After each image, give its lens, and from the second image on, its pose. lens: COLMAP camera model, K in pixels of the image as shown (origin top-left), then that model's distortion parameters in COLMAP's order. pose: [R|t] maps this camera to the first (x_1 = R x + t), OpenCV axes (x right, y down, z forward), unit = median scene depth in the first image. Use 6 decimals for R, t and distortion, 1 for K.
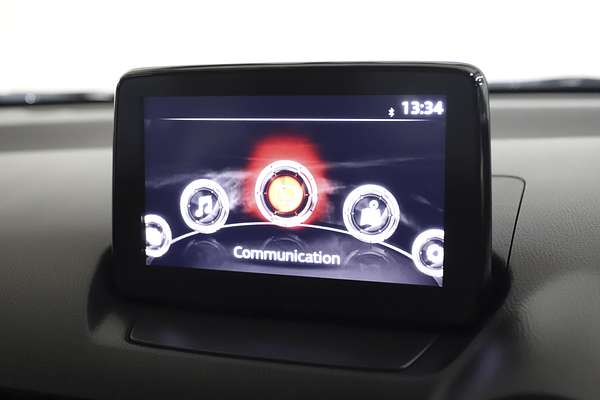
lens RADIAL K [[849.6, 0, 298.5], [0, 849.6, 200.4], [0, 0, 1]] dist [0.029032, 0.000000]
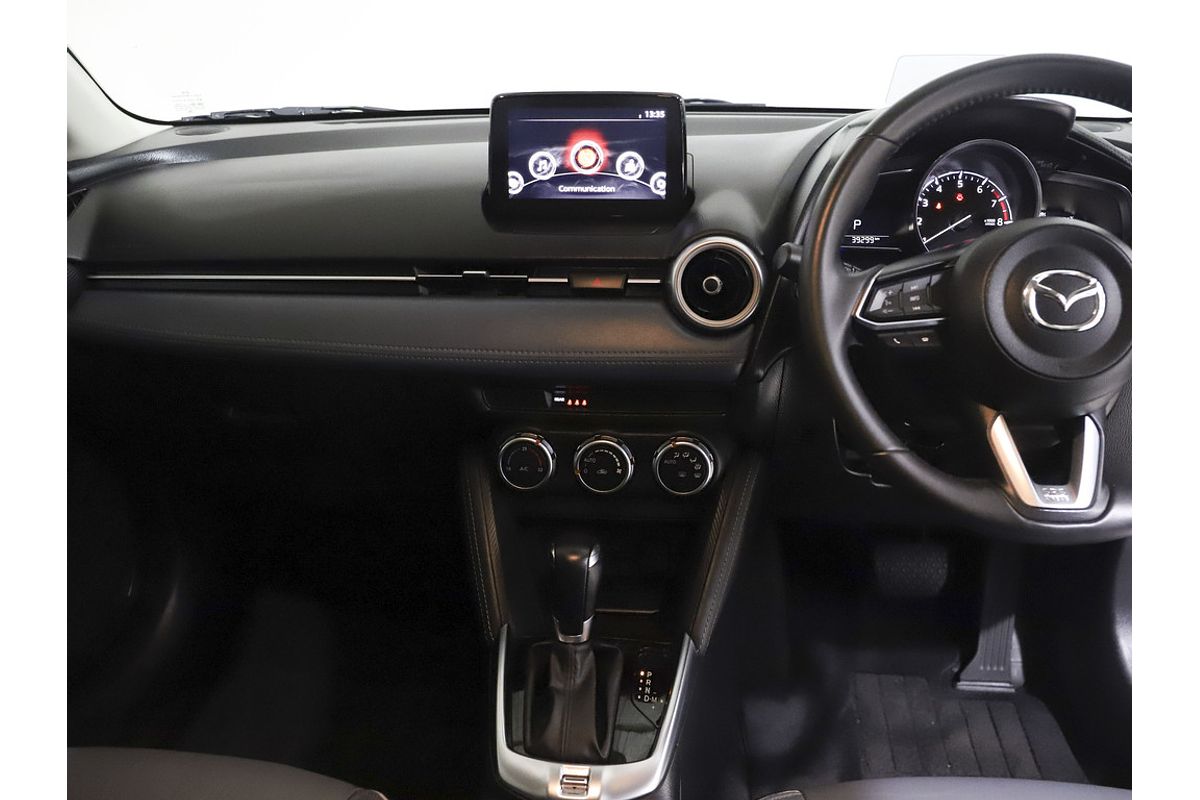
lens RADIAL K [[1002.1, 0, 601.5], [0, 1002.1, 399.6], [0, 0, 1]] dist [-0.071130, 0.046597]
pose [[0.961235, -0.070787, 0.266491, -0.659552], [0.029715, 0.987450, 0.155109, 0.194831], [-0.274126, -0.141177, 0.951275, -1.360977]]
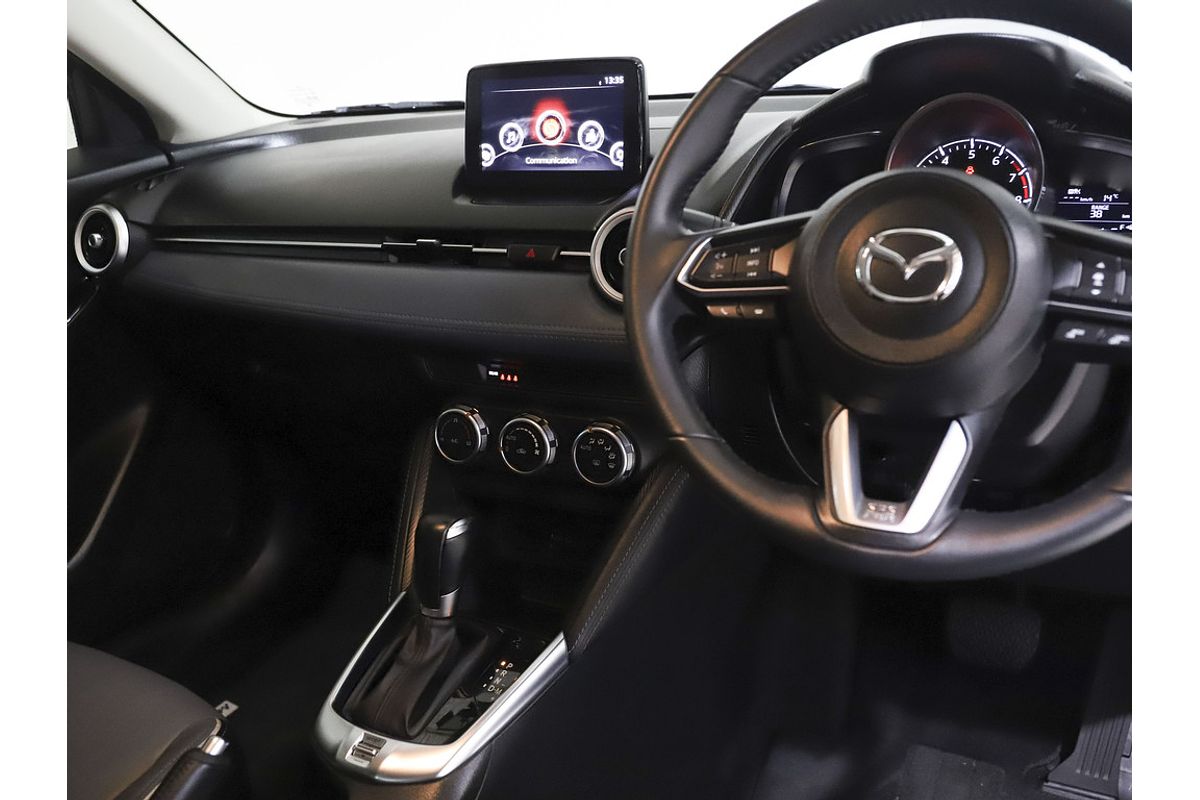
lens RADIAL K [[1002.1, 0, 602.6], [0, 1002.1, 400.5], [0, 0, 1]] dist [-0.071130, 0.046597]
pose [[0.994349, 0.025141, -0.103138, 0.358316], [-0.013374, 0.993478, 0.113234, 0.356111], [0.105312, -0.111215, 0.988201, -1.334615]]
